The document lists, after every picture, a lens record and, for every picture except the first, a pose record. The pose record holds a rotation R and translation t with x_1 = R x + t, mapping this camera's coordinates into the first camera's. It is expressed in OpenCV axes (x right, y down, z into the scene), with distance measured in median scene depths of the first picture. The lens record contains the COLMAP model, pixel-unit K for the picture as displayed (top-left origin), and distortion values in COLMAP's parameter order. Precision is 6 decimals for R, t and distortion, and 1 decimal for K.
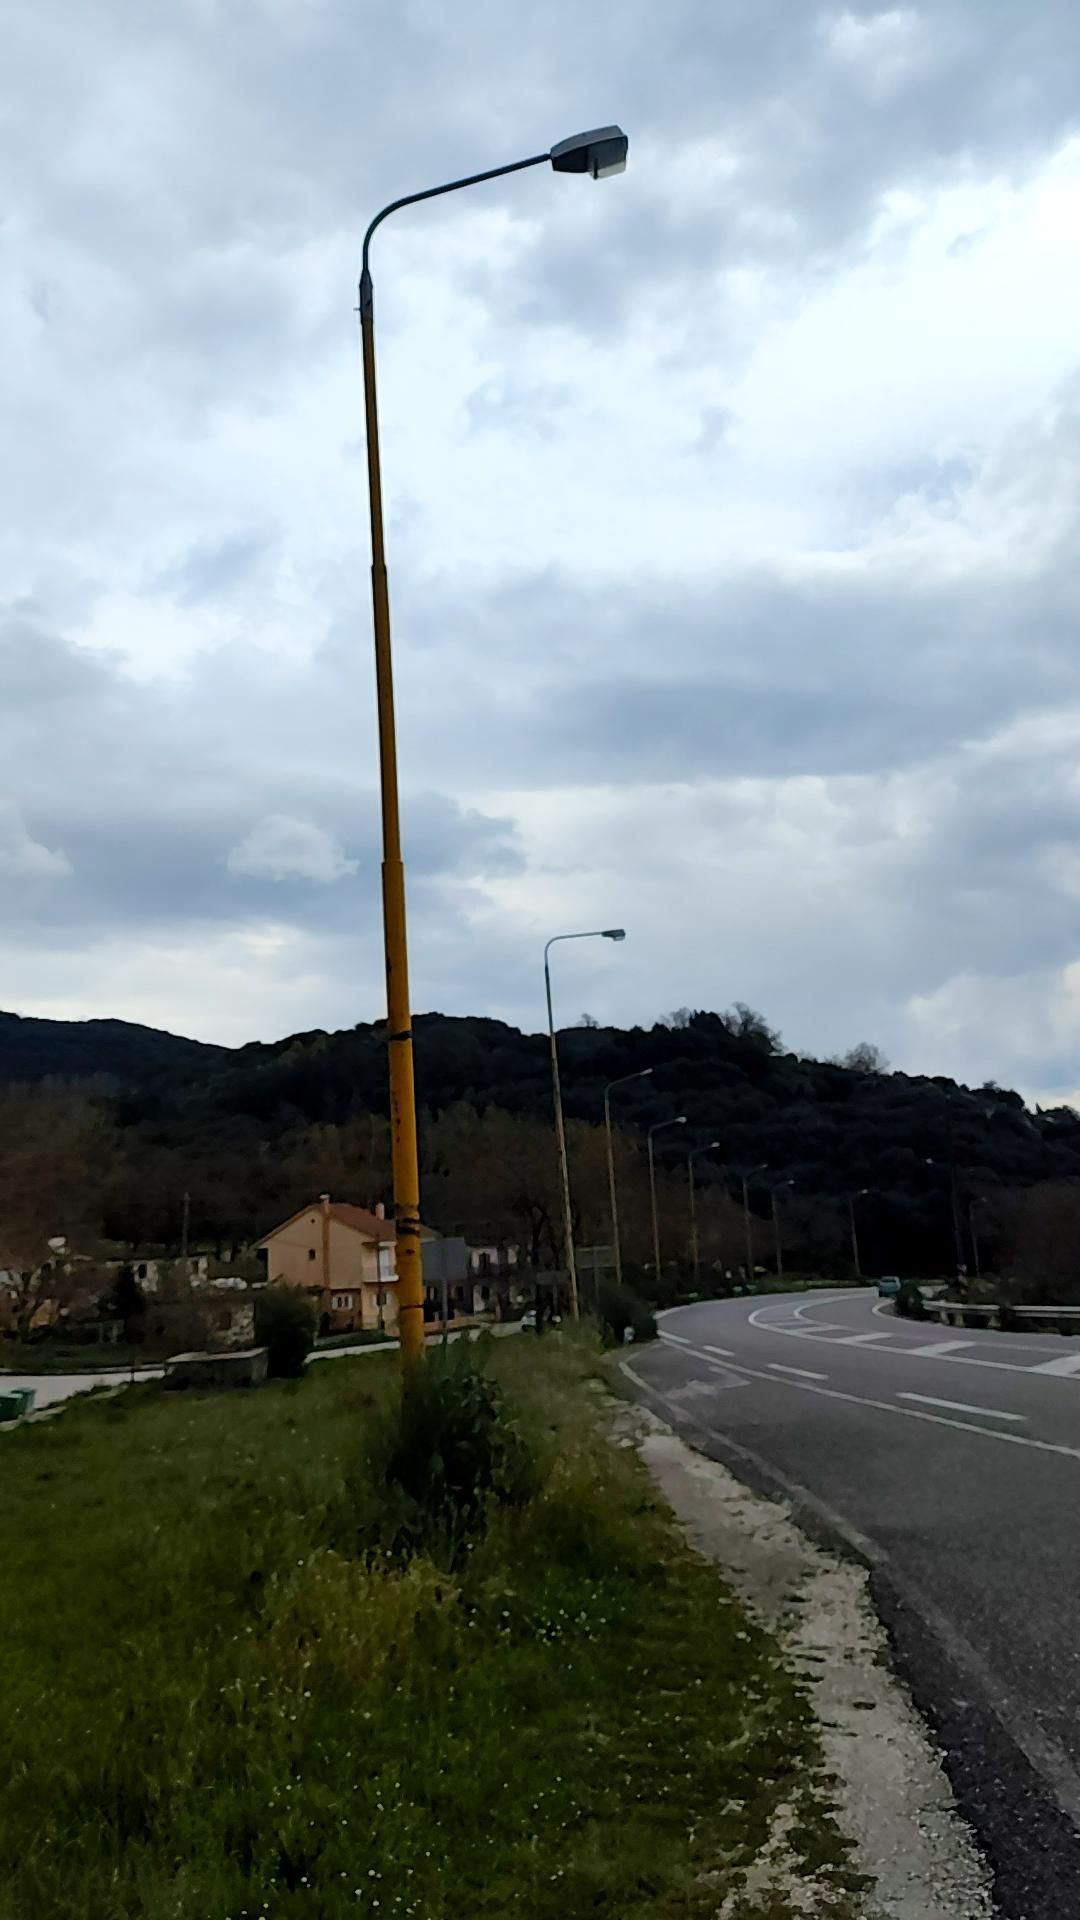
lens RADIAL K [[1465.0, 0, 570.2], [0, 1465.0, 961.3], [0, 0, 1]] dist [0.074546, 0.001062]
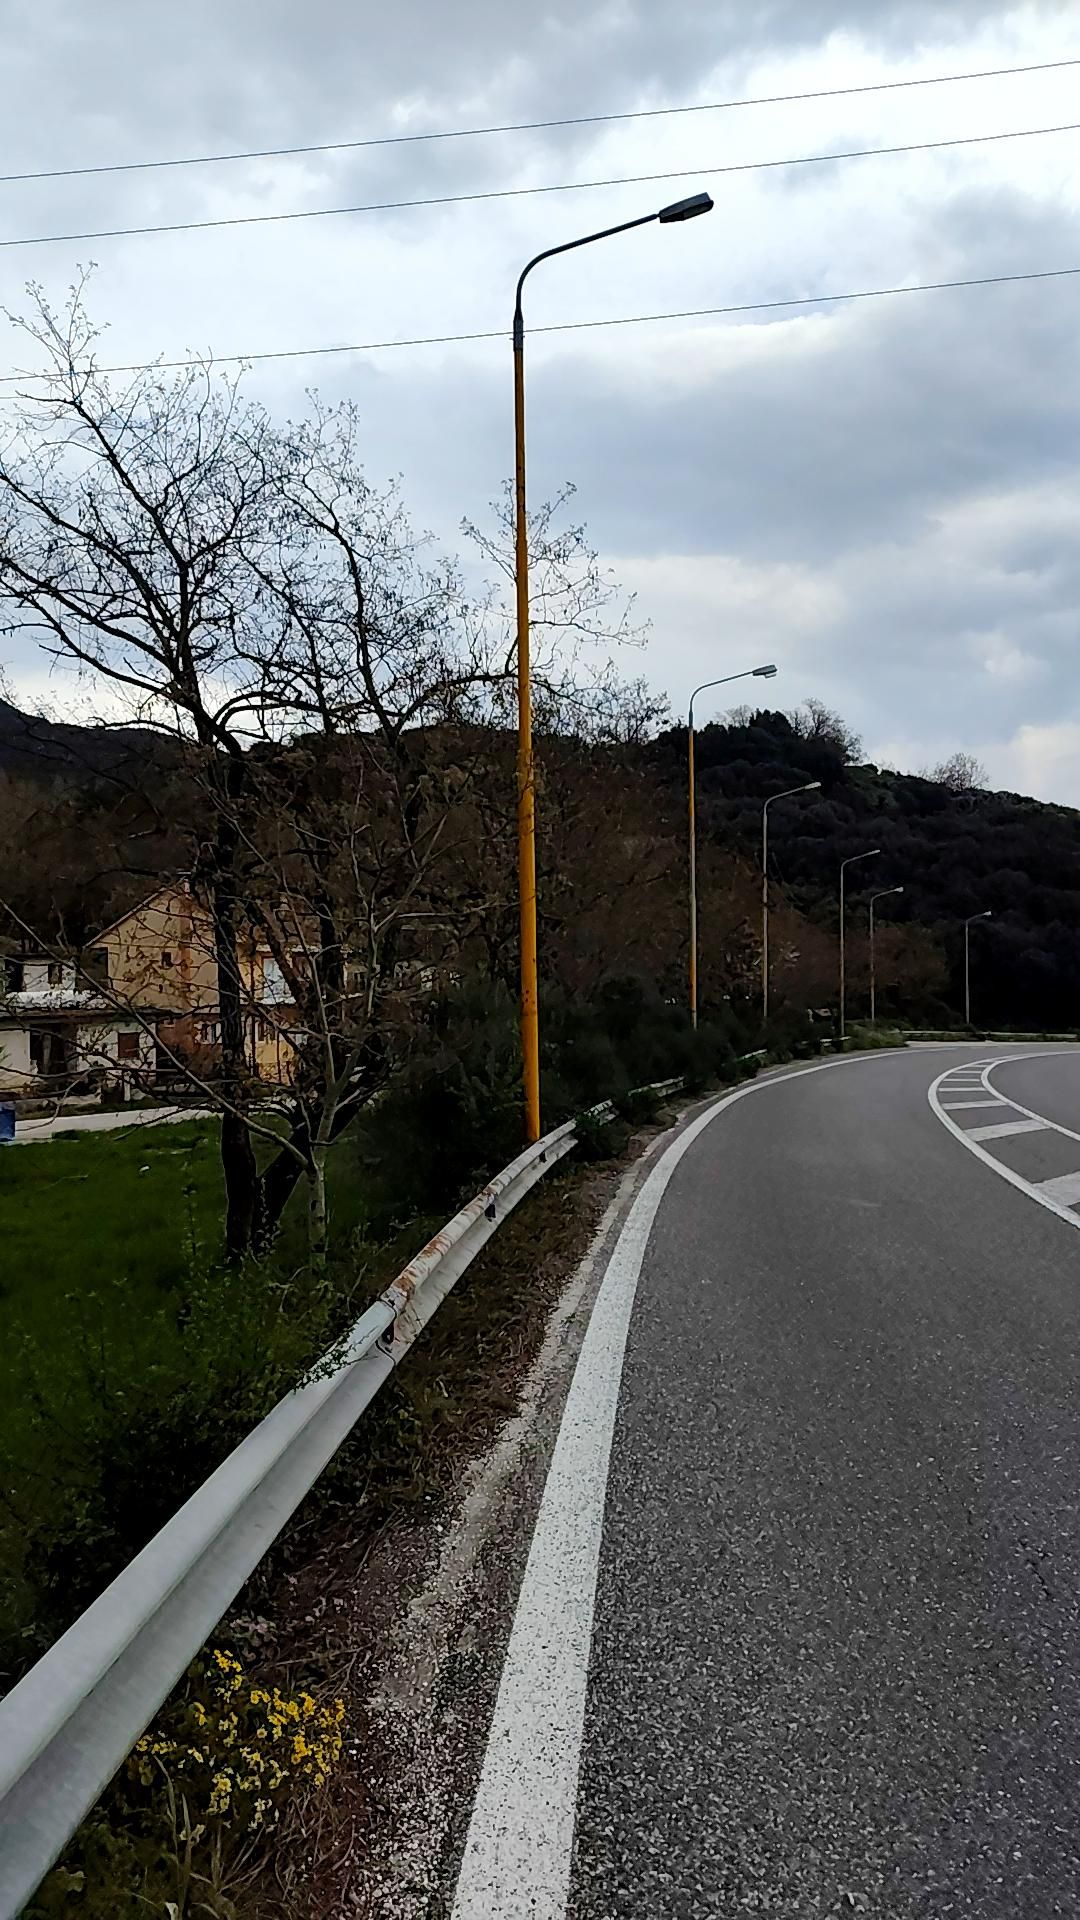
lens RADIAL K [[1441.5, 0, 517.0], [0, 1441.5, 964.6], [0, 0, 1]] dist [0.070632, 0.001751]
pose [[0.996915, 0.040518, -0.067221, 0.011402], [-0.027811, 0.983236, 0.180206, 0.039308], [0.073395, -0.177781, 0.981329, 0.184926]]
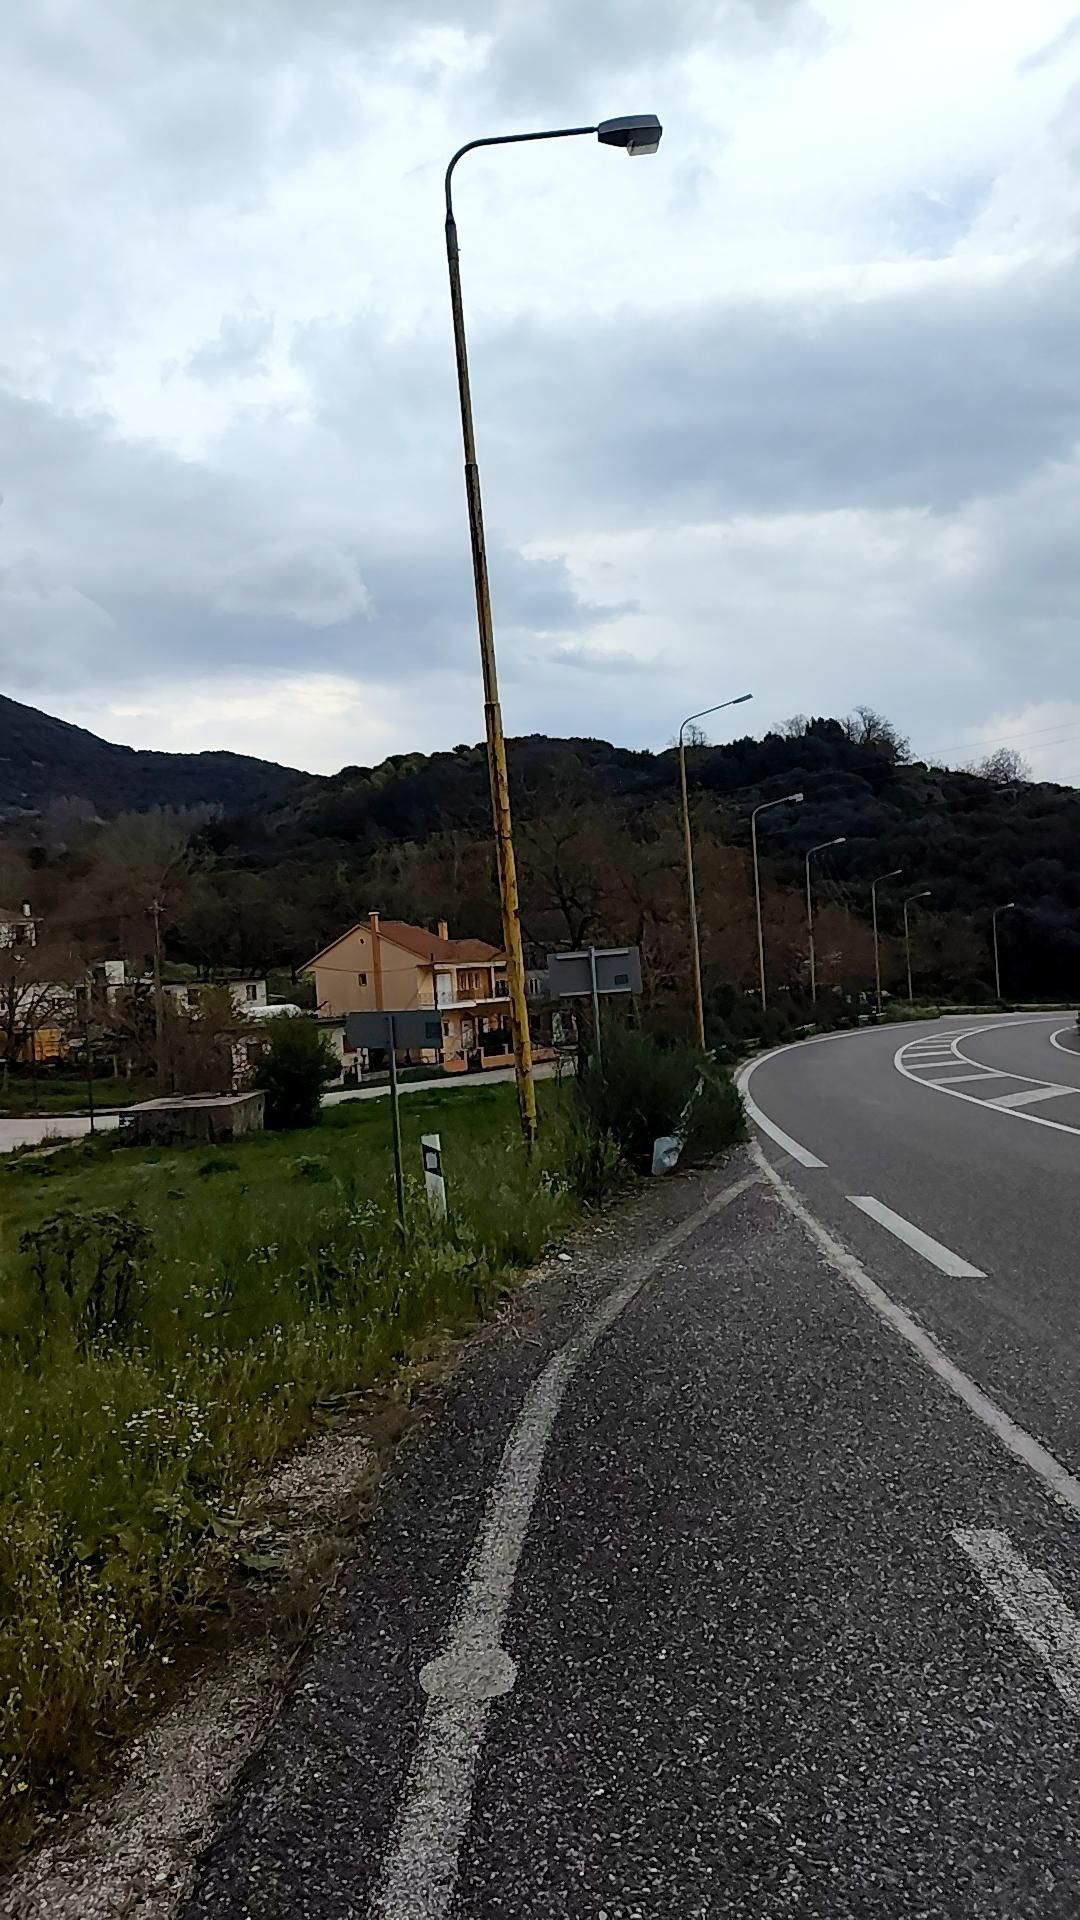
lens RADIAL K [[1441.5, 0, 517.0], [0, 1441.5, 964.6], [0, 0, 1]] dist [0.070632, 0.001751]
pose [[0.993343, -0.005842, -0.115049, 0.006343], [0.027008, 0.982688, 0.183288, 0.017670], [0.111987, -0.185175, 0.976304, 0.085639]]
